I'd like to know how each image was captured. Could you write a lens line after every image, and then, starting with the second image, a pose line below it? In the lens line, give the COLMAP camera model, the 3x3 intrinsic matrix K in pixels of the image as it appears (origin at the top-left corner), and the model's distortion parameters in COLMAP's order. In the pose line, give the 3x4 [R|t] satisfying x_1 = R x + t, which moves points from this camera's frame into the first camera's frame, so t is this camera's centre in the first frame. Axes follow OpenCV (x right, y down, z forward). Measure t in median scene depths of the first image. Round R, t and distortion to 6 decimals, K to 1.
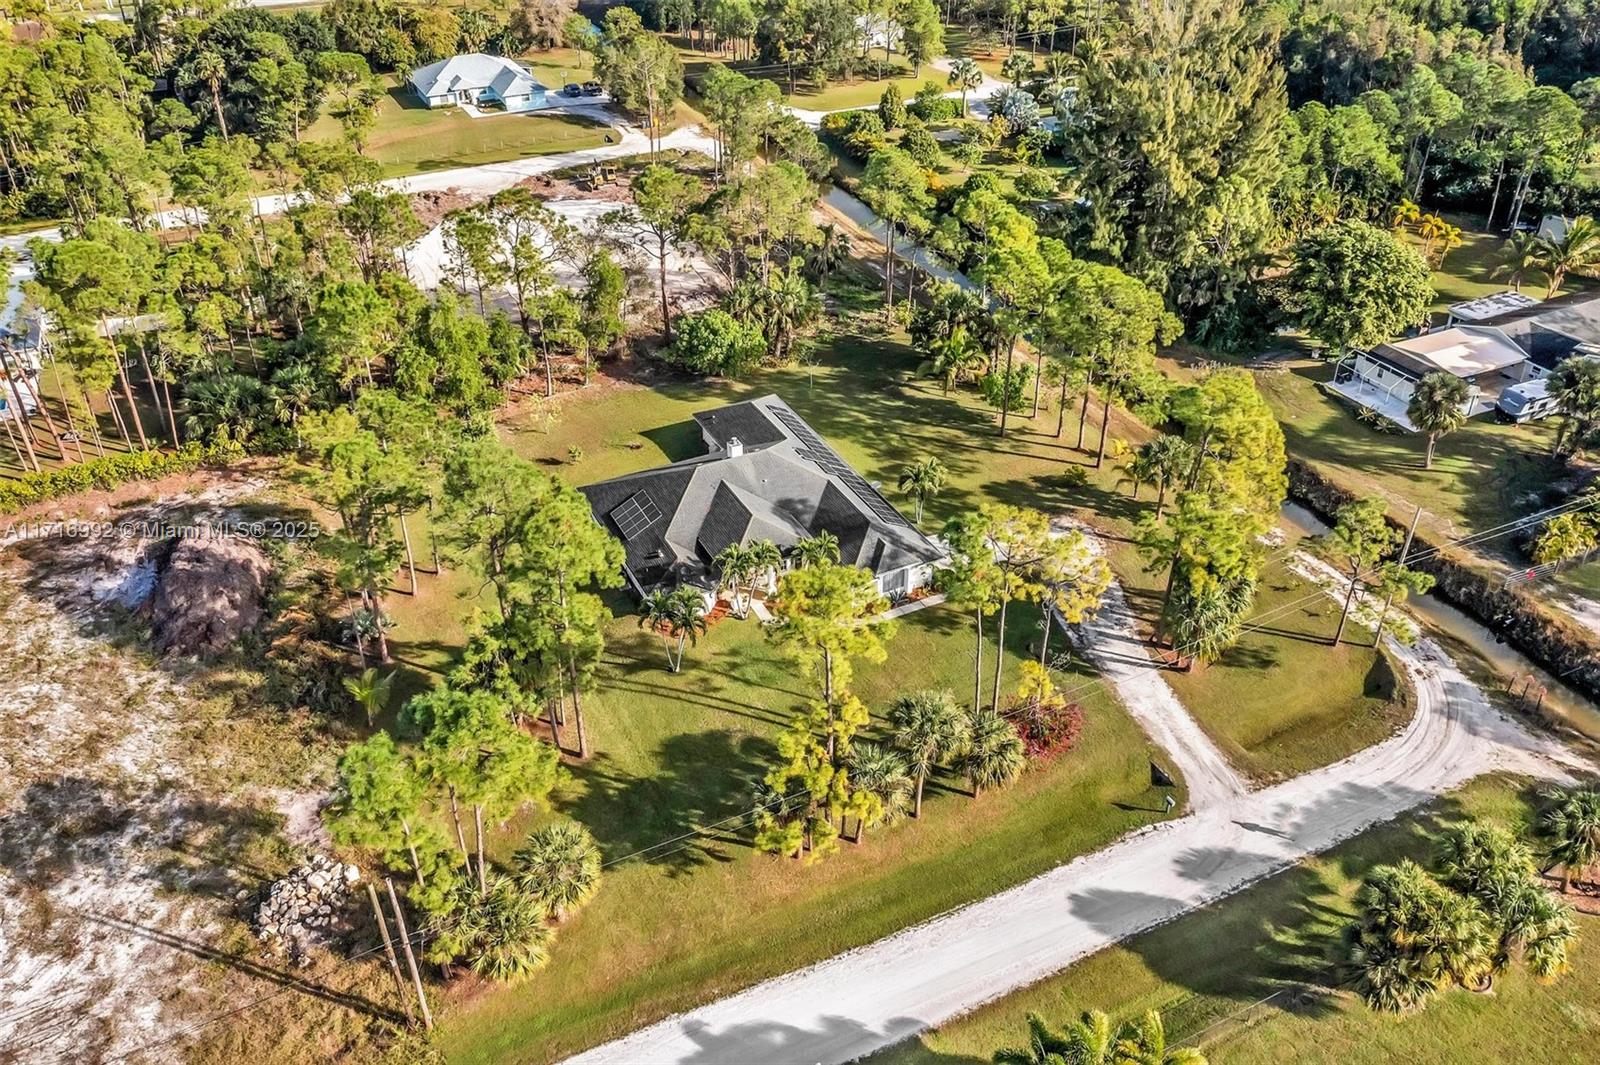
lens RADIAL K [[1241.8, 0, 805.4], [0, 1241.8, 539.6], [0, 0, 1]] dist [-0.003848, -0.002450]
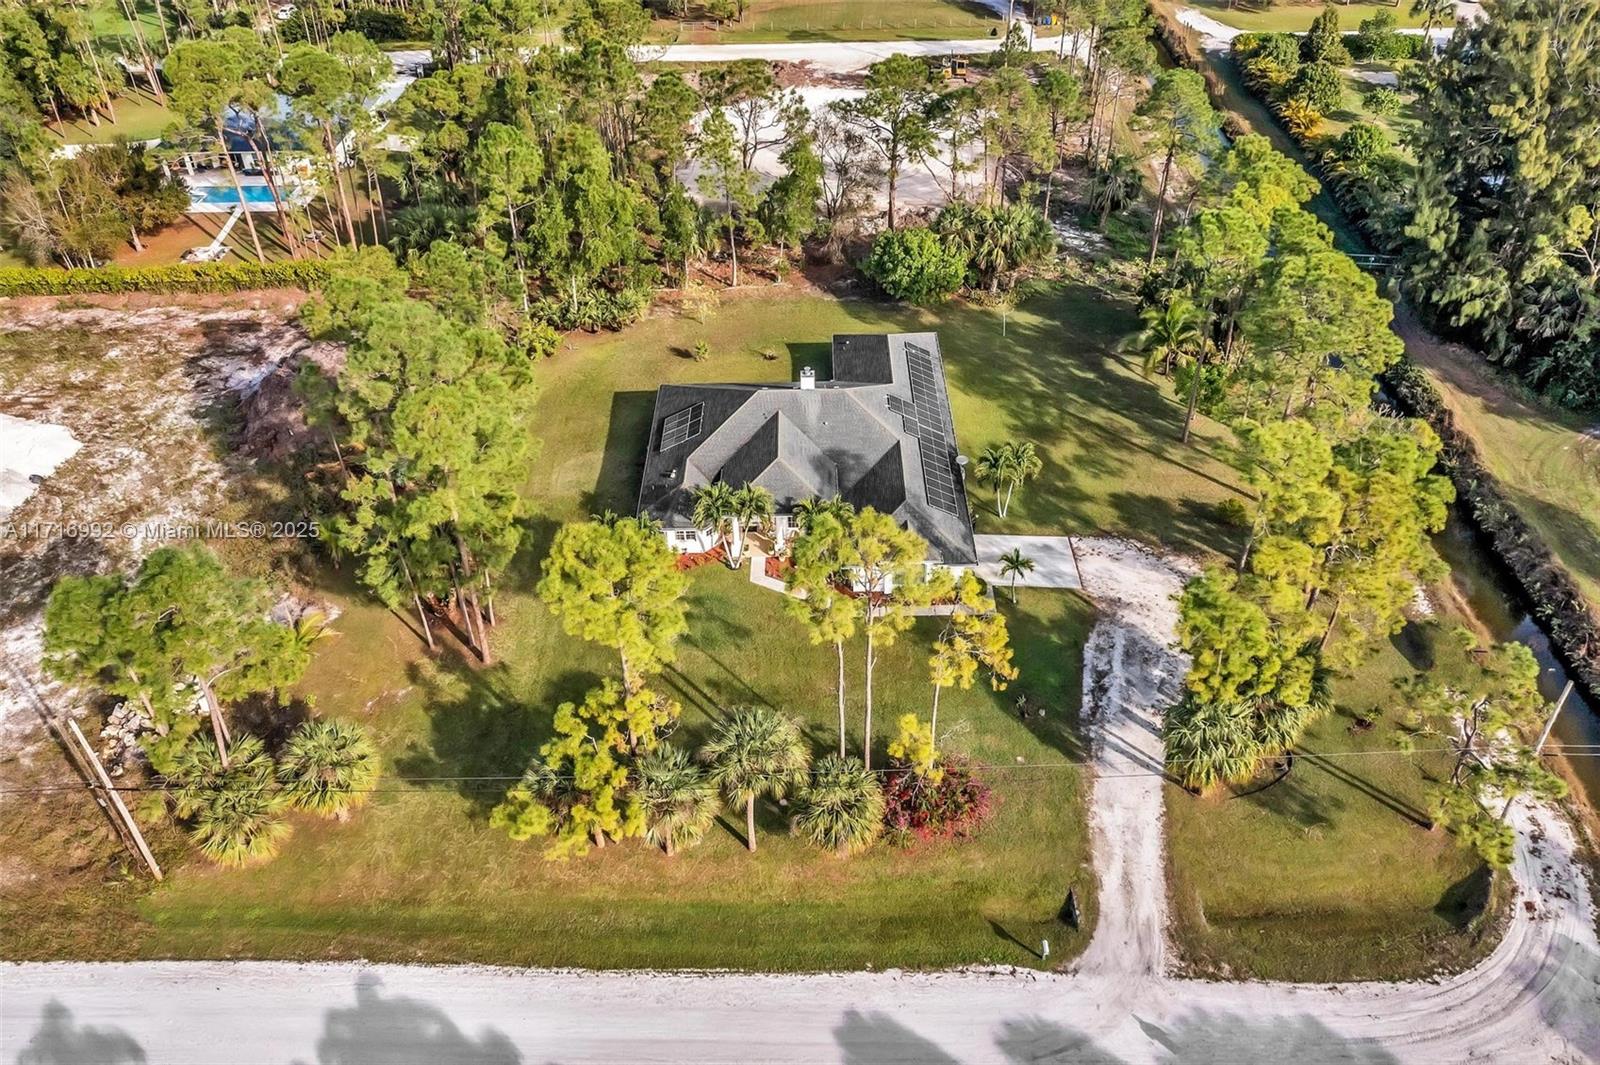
lens RADIAL K [[1250.8, 0, 800.0], [0, 1250.8, 532.5], [0, 0, 1]] dist [-0.009655, 0.003254]
pose [[0.897898, 0.262895, -0.353081, 0.280573], [-0.240397, 0.964759, 0.106999, -0.063195], [0.368767, -0.011195, 0.929454, 0.179181]]
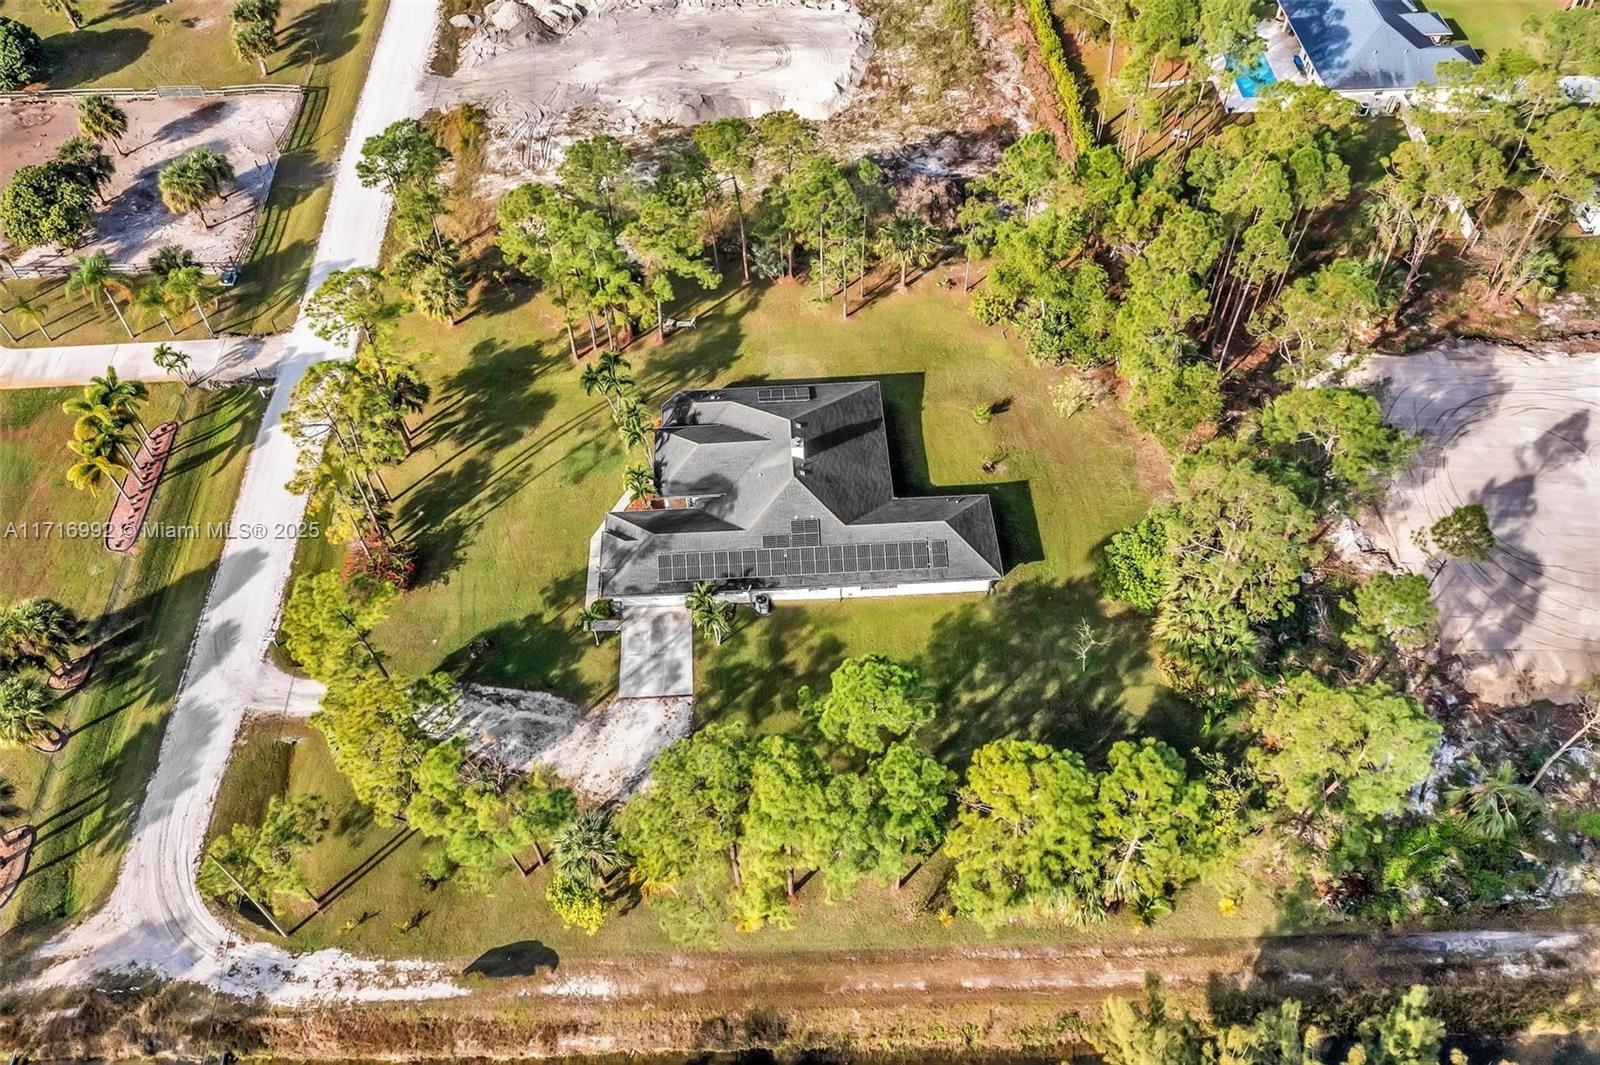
lens RADIAL K [[1241.8, 0, 805.4], [0, 1241.8, 539.6], [0, 0, 1]] dist [-0.003848, -0.002450]
pose [[-0.392425, 0.735897, -0.551777, 0.541711], [-0.492313, 0.338679, 0.801825, -0.846958], [0.776937, 0.586303, 0.229386, 0.829487]]
